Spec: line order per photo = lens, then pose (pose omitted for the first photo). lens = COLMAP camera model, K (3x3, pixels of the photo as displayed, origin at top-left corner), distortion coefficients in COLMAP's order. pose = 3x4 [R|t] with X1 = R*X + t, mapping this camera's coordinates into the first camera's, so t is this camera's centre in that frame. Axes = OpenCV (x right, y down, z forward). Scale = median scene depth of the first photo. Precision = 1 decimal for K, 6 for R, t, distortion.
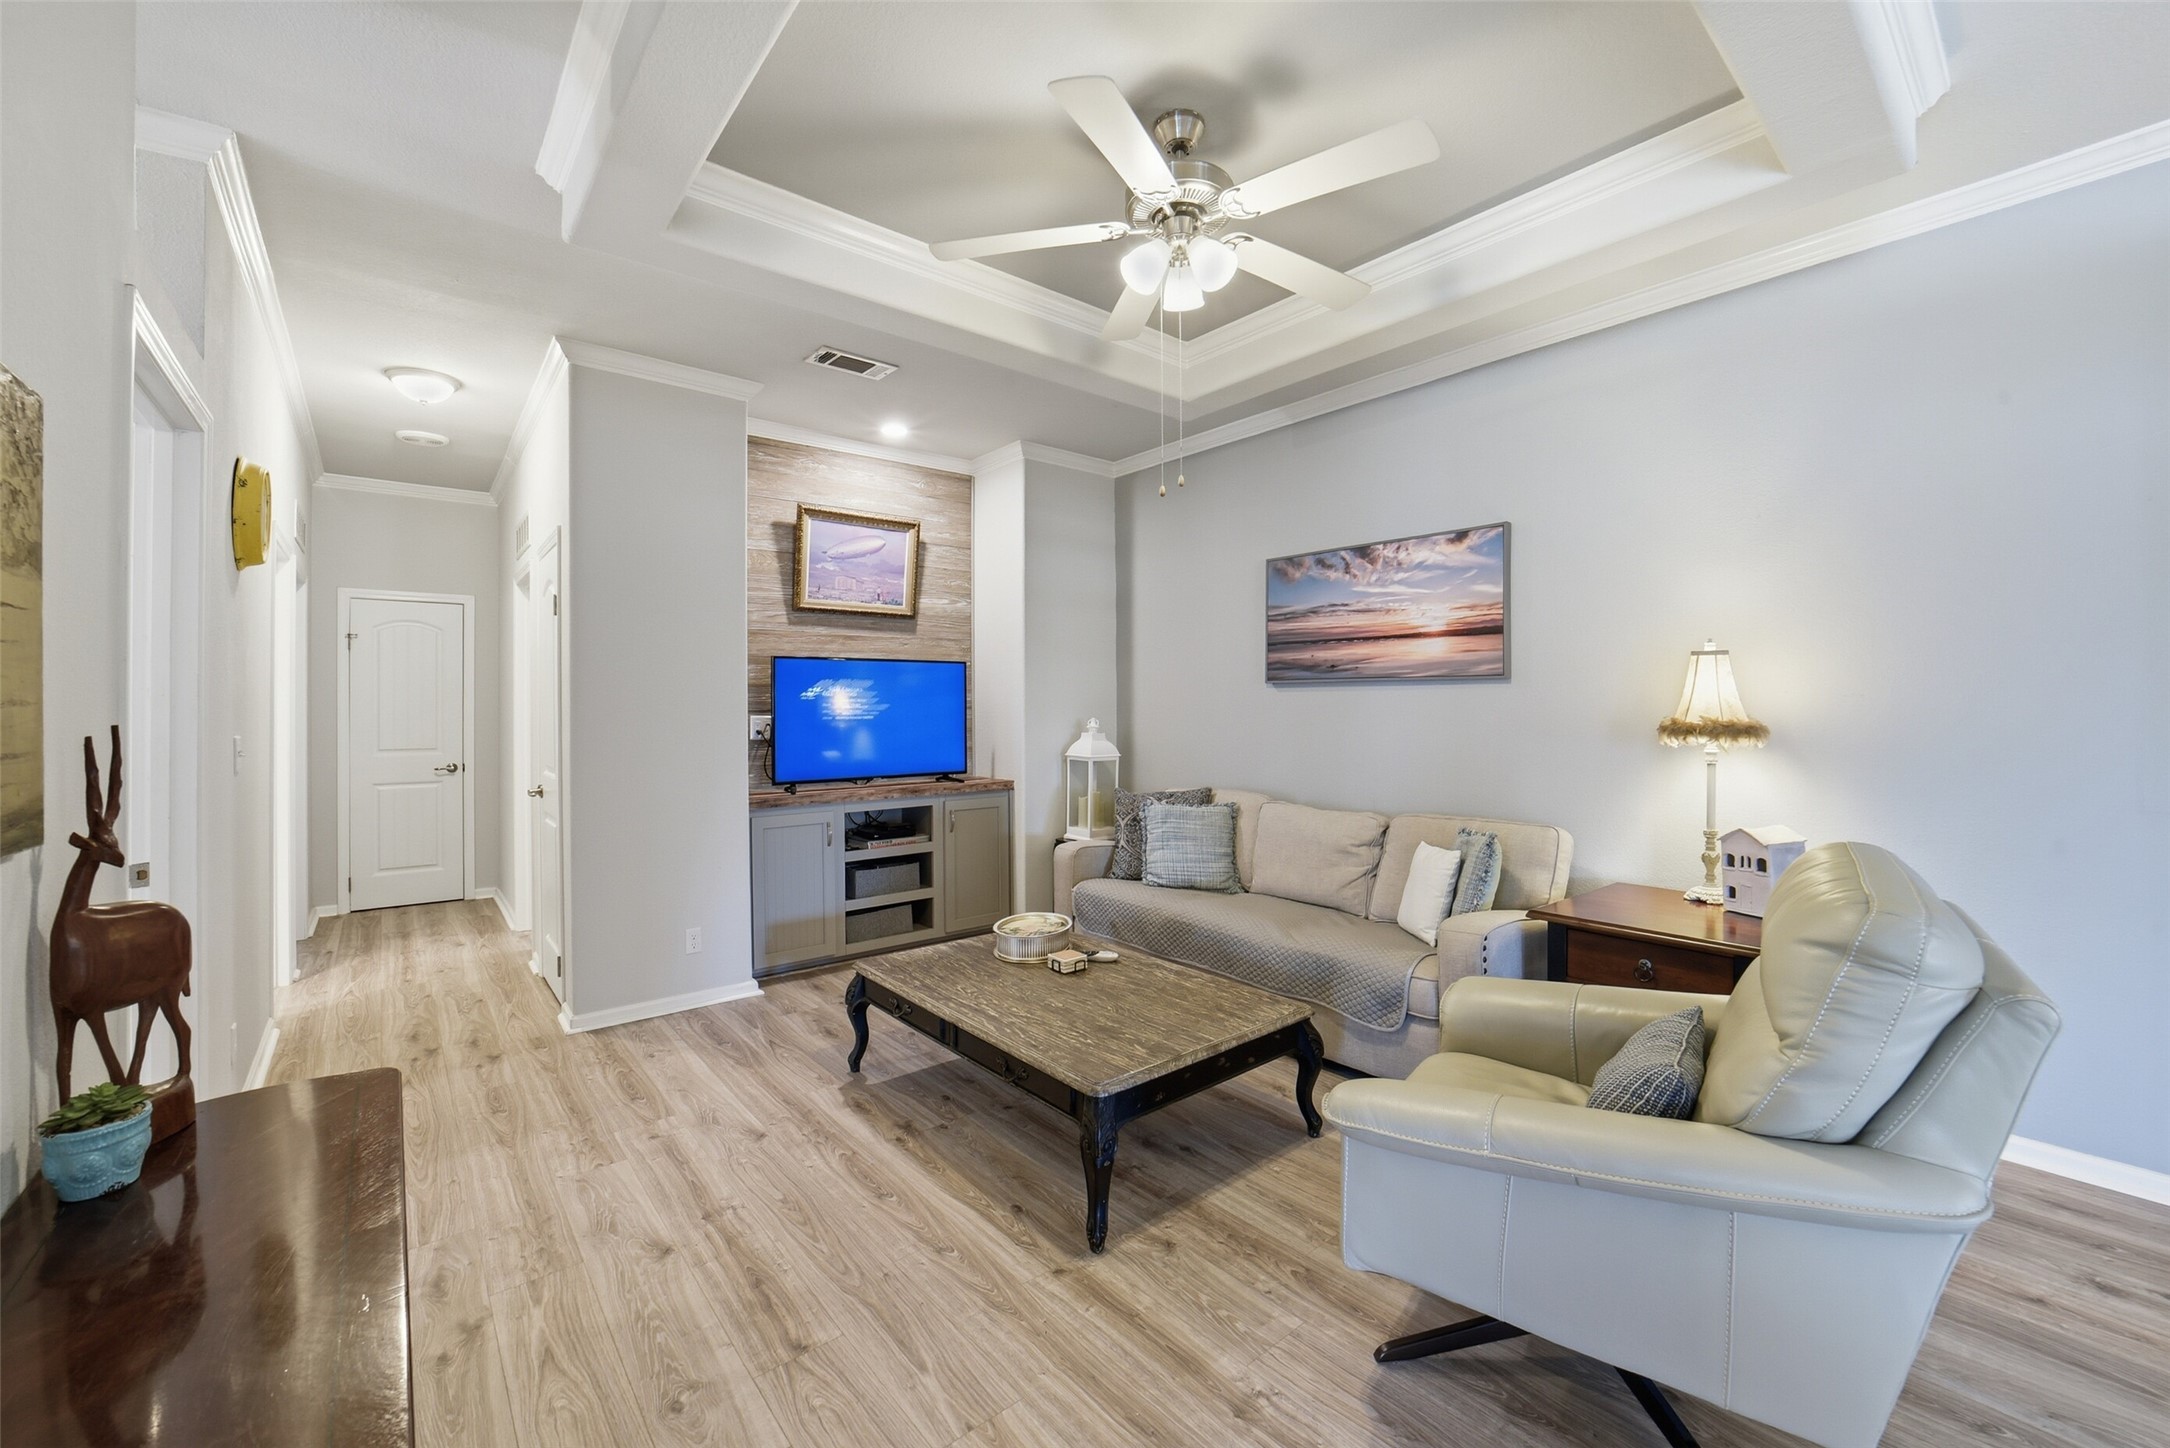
lens RADIAL K [[849.0, 0, 1095.5], [0, 849.0, 709.0], [0, 0, 1]] dist [-0.027820, 0.001825]
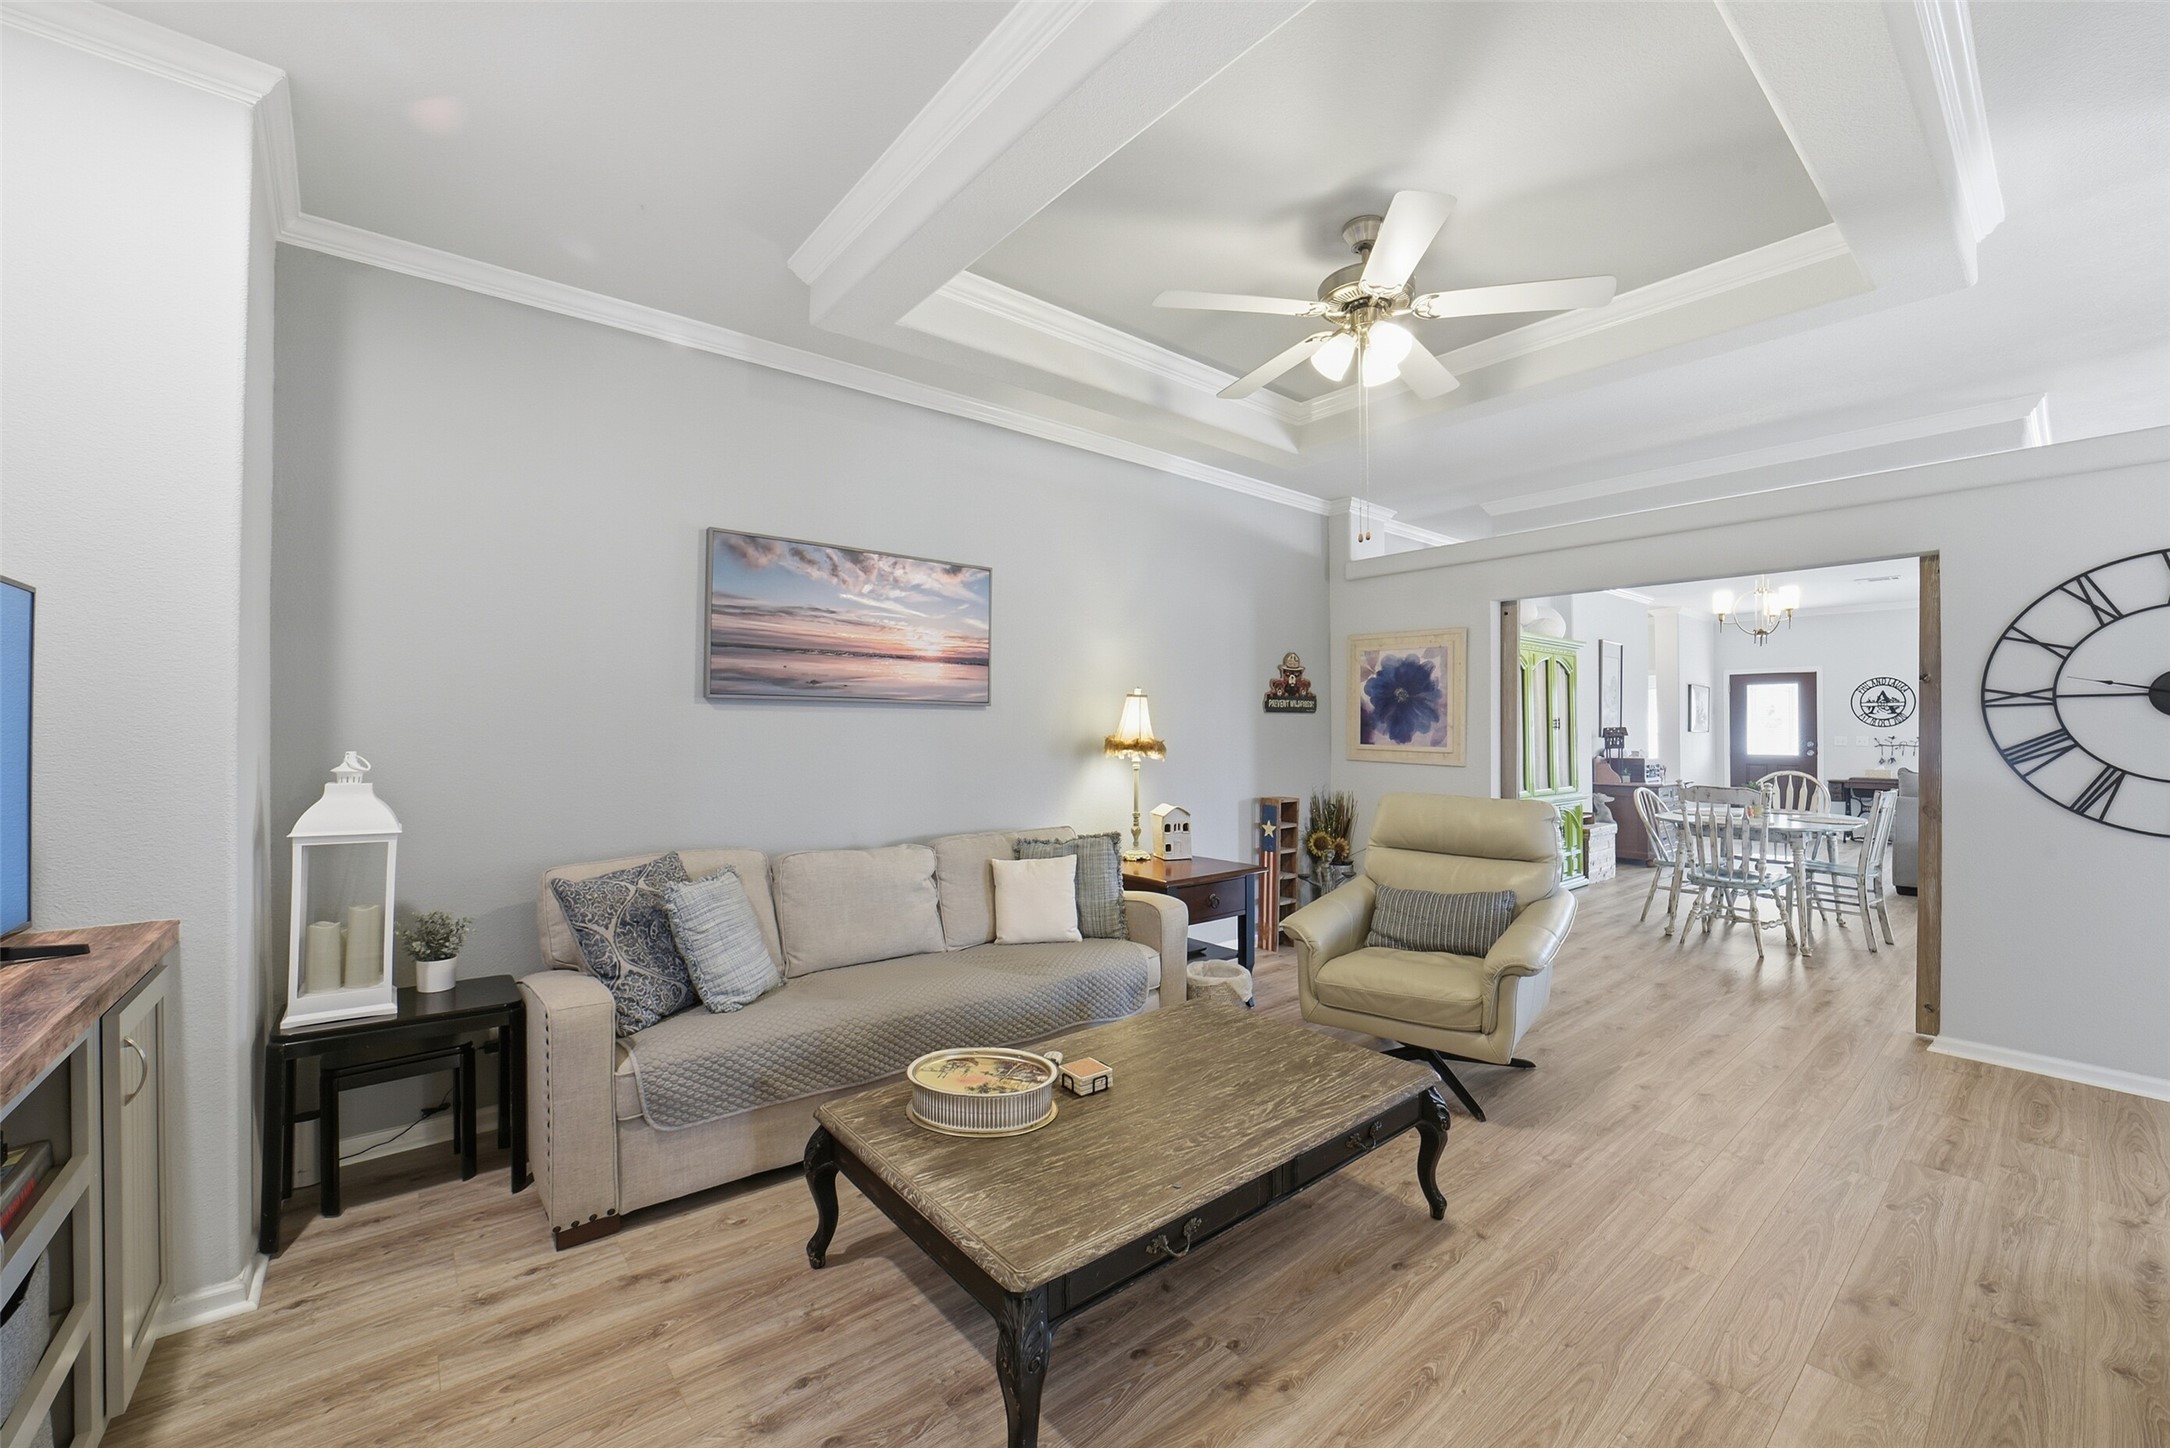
lens RADIAL K [[849.0, 0, 1101.3], [0, 849.0, 731.8], [0, 0, 1]] dist [-0.027820, 0.001825]
pose [[0.019450, 0.003794, 0.999804, -0.546099], [0.002556, 0.999989, -0.003845, 0.002684], [-0.999808, 0.002630, 0.019440, 0.695544]]
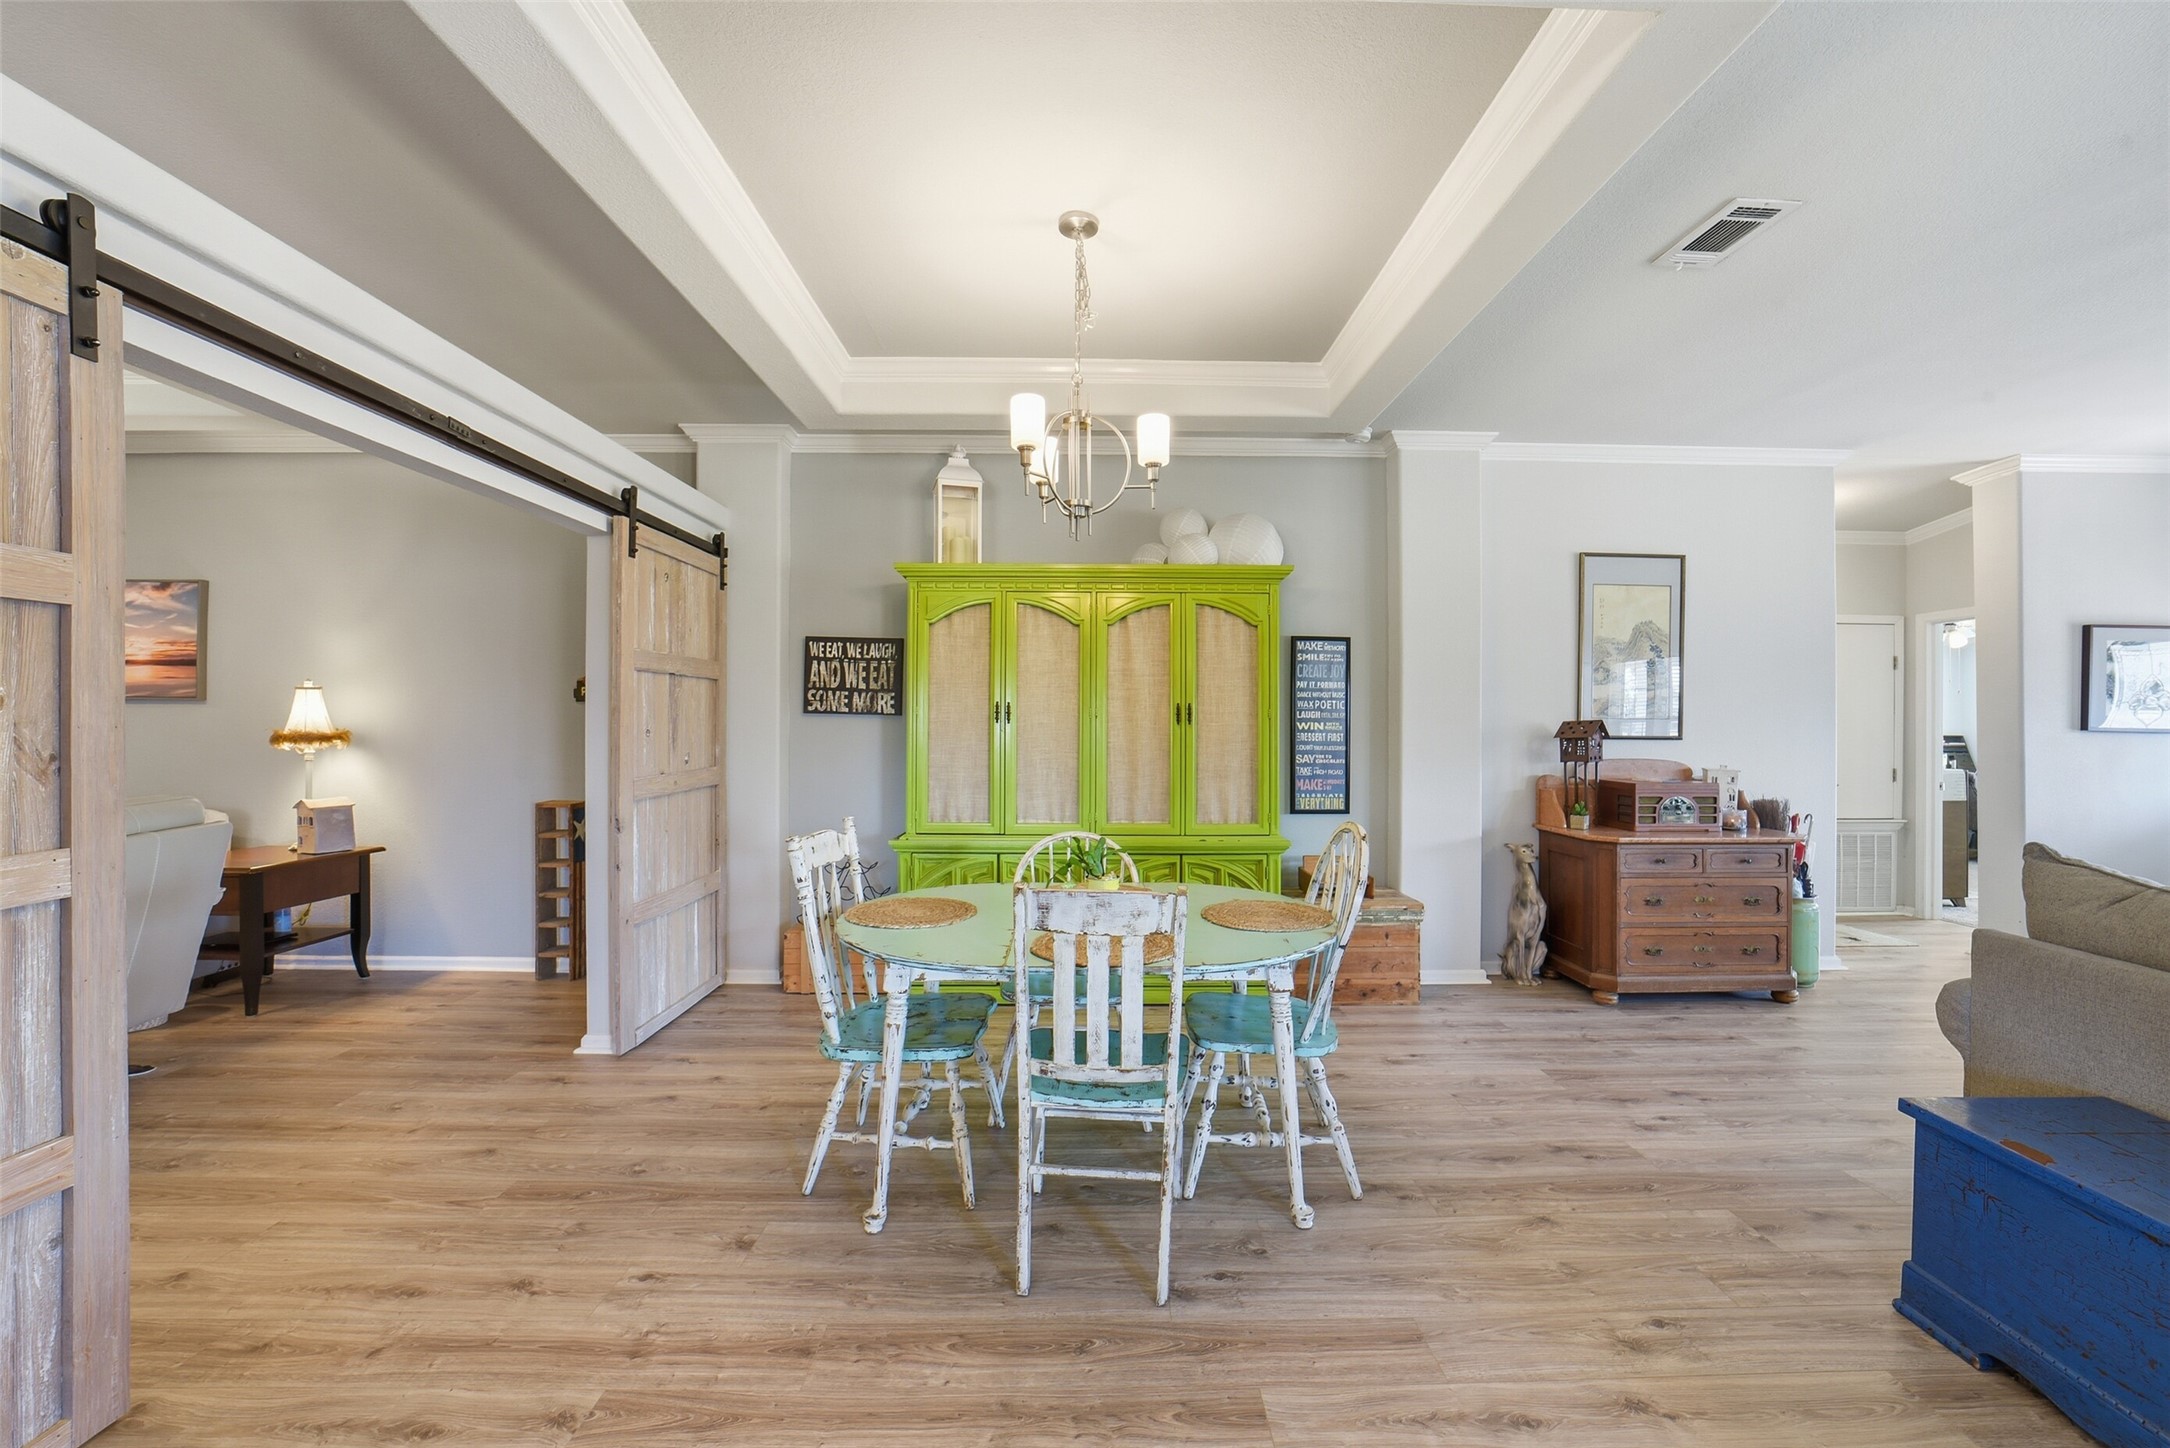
lens RADIAL K [[849.0, 0, 1094.5], [0, 849.0, 720.8], [0, 0, 1]] dist [-0.027820, 0.001825]
pose [[0.636031, 0.018790, 0.771435, 0.327635], [-0.004243, 0.999774, -0.020853, 0.012369], [-0.771652, 0.009990, 0.635967, -0.721474]]
